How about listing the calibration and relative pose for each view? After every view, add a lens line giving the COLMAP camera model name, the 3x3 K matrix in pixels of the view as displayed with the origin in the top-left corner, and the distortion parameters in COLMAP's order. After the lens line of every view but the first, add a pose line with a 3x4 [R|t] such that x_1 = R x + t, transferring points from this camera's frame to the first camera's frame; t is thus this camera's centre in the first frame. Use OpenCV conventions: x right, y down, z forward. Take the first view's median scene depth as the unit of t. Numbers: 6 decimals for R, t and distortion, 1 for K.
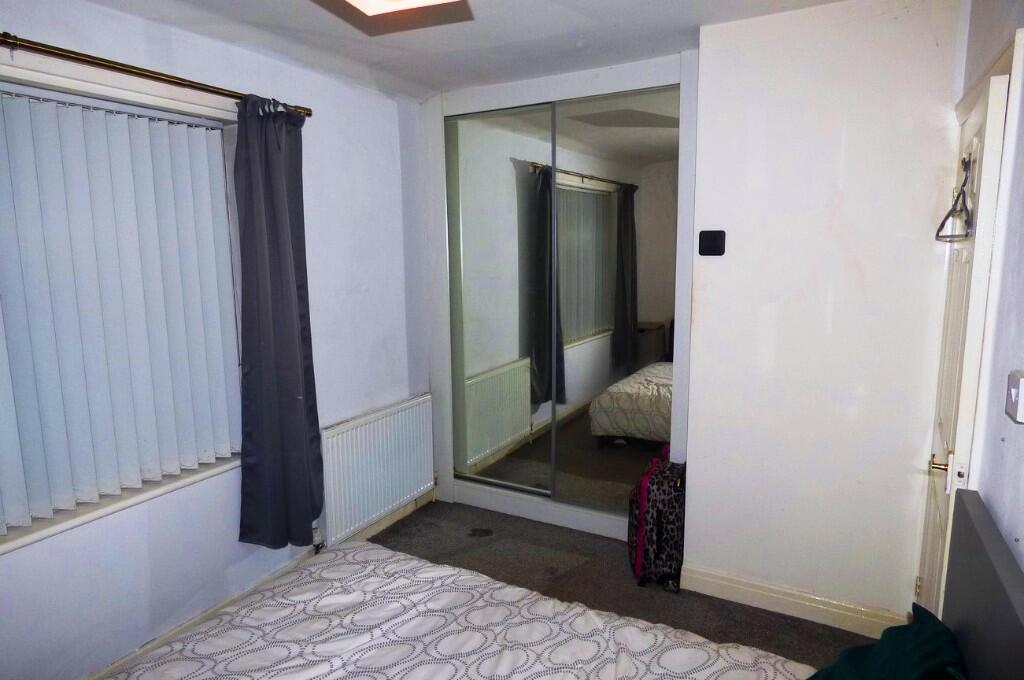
lens RADIAL K [[603.3, 0, 511.9], [0, 603.3, 334.0], [0, 0, 1]] dist [-0.024486, -0.002983]
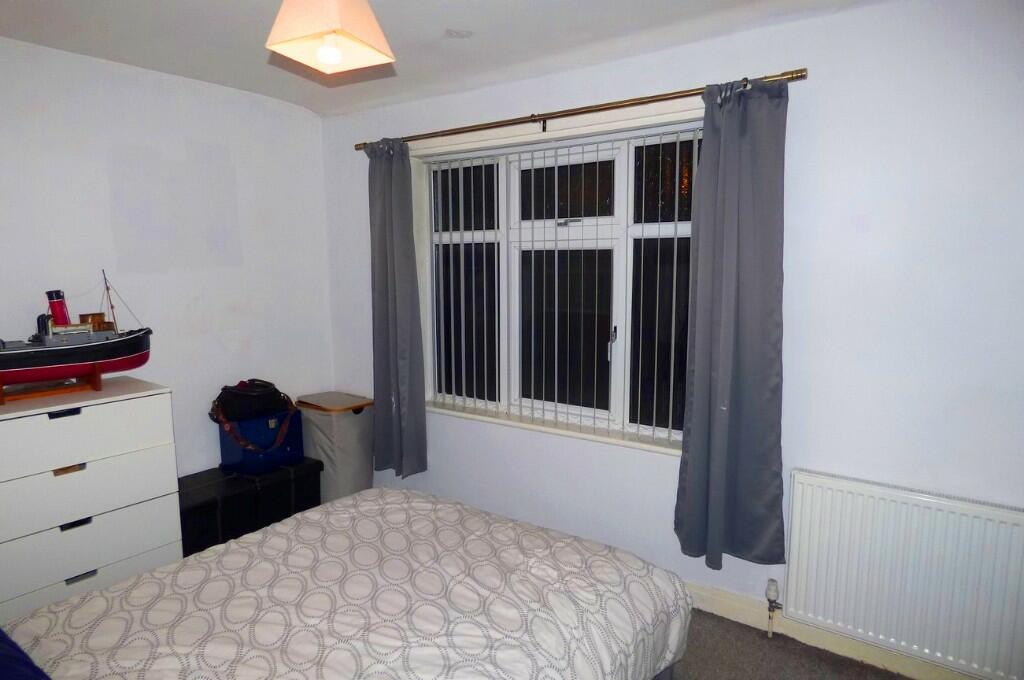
lens RADIAL K [[603.3, 0, 511.9], [0, 603.3, 334.0], [0, 0, 1]] dist [-0.024486, -0.002983]
pose [[-0.113566, 0.125992, -0.985509, 0.615924], [-0.132316, 0.981173, 0.140685, -0.097340], [0.984680, 0.146376, -0.094757, 0.834105]]
